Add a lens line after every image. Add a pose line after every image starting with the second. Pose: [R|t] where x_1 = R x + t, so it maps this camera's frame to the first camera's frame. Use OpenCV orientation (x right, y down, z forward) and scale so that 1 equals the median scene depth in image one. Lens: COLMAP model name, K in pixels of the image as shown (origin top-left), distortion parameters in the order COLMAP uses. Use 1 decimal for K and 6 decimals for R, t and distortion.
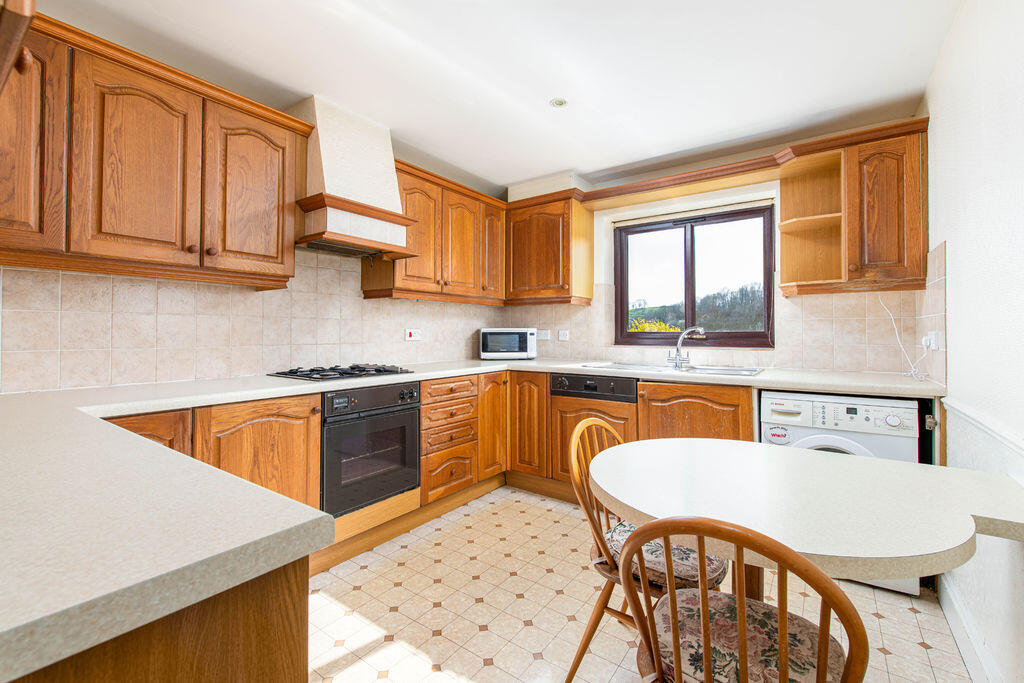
lens RADIAL K [[463.4, 0, 512.0], [0, 463.4, 341.5], [0, 0, 1]] dist [-0.001919, -0.000271]
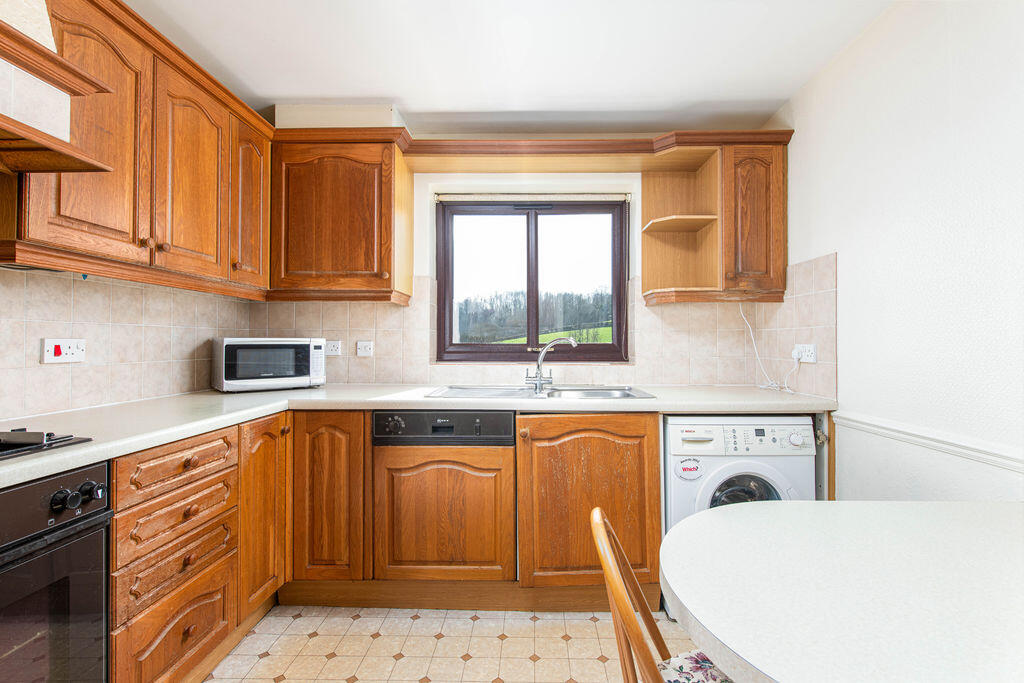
lens RADIAL K [[473.3, 0, 512.0], [0, 473.3, 341.5], [0, 0, 1]] dist [0.003109, 0.000028]
pose [[0.812036, 0.000657, 0.583607, -0.134589], [0.011204, 0.999798, -0.016714, -0.011545], [-0.583500, 0.020111, 0.811864, 0.367487]]
